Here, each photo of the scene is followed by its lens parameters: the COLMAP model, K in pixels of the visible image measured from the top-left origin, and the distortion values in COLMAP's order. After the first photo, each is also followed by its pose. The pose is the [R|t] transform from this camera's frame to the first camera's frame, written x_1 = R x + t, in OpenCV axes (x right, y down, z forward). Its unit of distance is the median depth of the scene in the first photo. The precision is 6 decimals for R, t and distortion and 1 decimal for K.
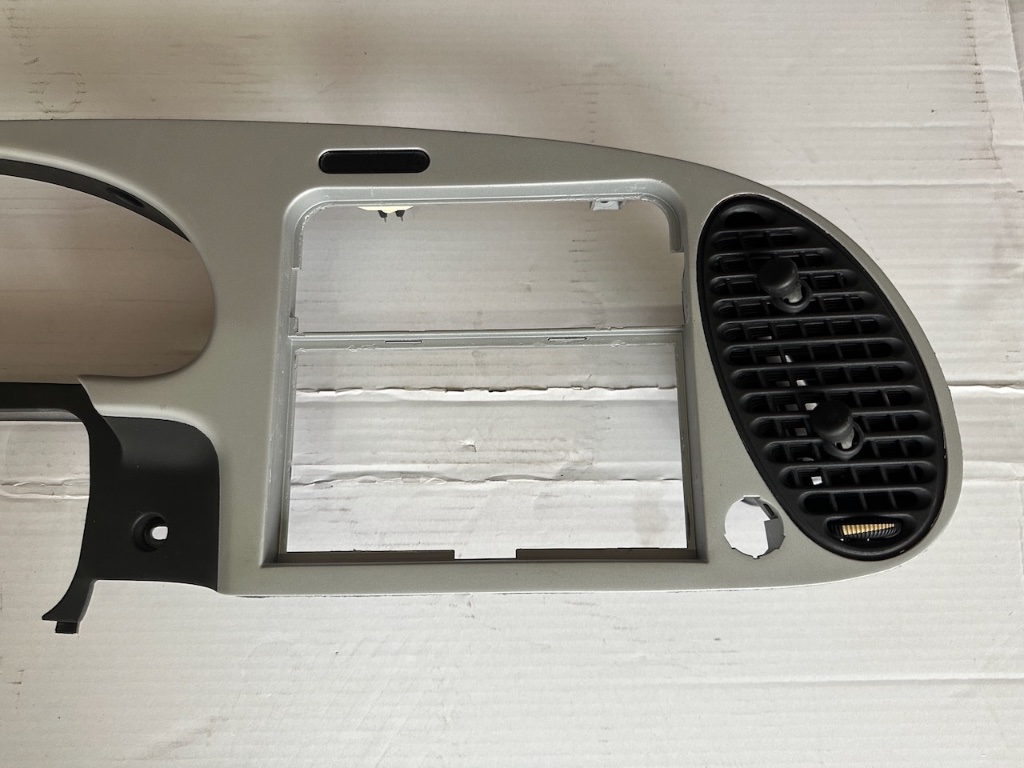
lens RADIAL K [[759.0, 0, 503.9], [0, 759.0, 366.3], [0, 0, 1]] dist [0.012459, -0.025473]
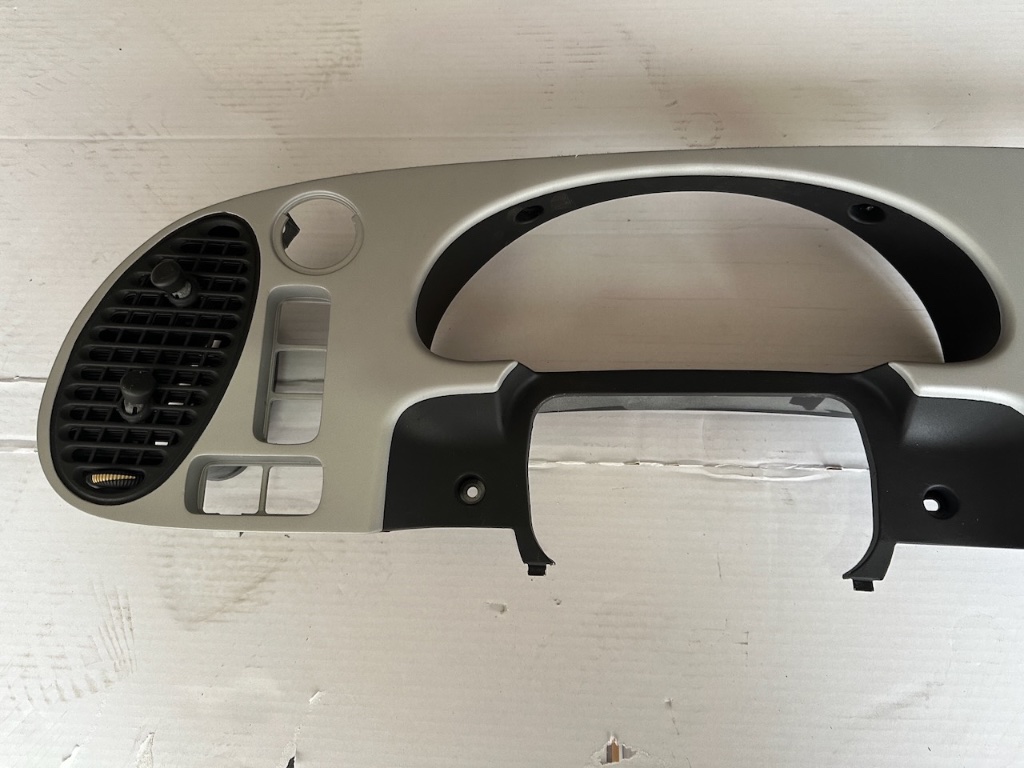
lens RADIAL K [[759.0, 0, 513.9], [0, 759.0, 366.8], [0, 0, 1]] dist [0.012459, -0.025473]
pose [[0.995203, 0.018260, -0.096115, -0.831270], [-0.024697, 0.997500, -0.066213, 0.089653], [0.094665, 0.068269, 0.993166, -0.163889]]
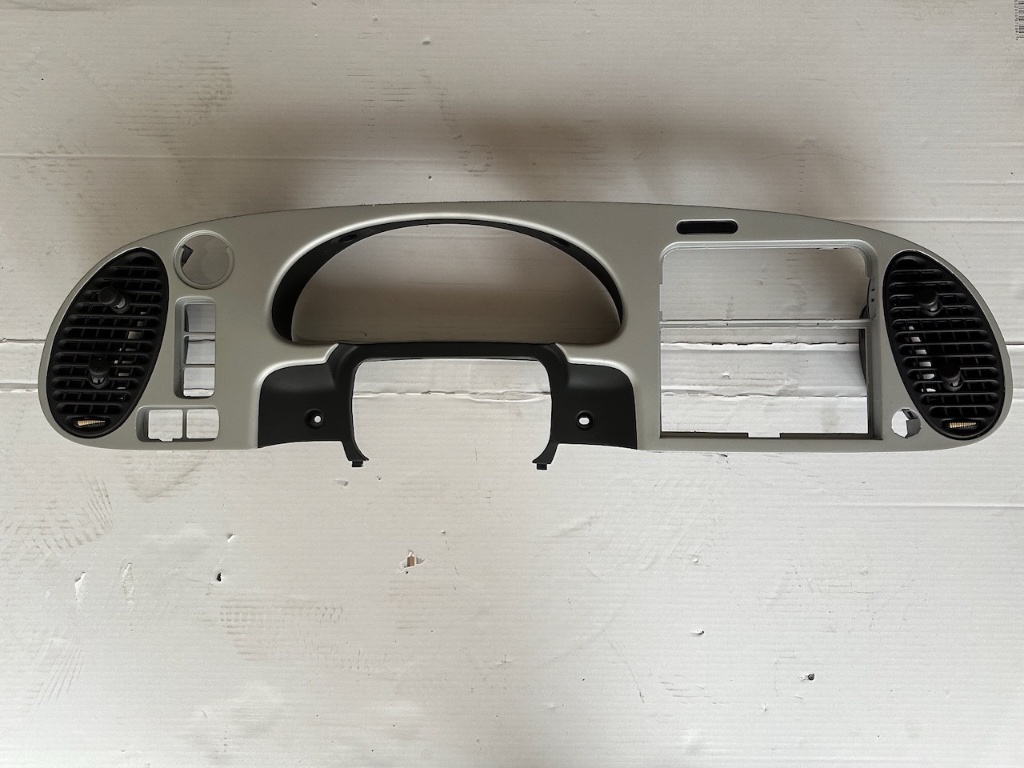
lens RADIAL K [[759.0, 0, 511.6], [0, 759.0, 372.4], [0, 0, 1]] dist [0.012459, -0.025473]
pose [[0.999672, 0.014445, -0.021167, -0.519047], [-0.011185, 0.989113, 0.146732, -0.159601], [0.023056, -0.146447, 0.988950, -0.772655]]
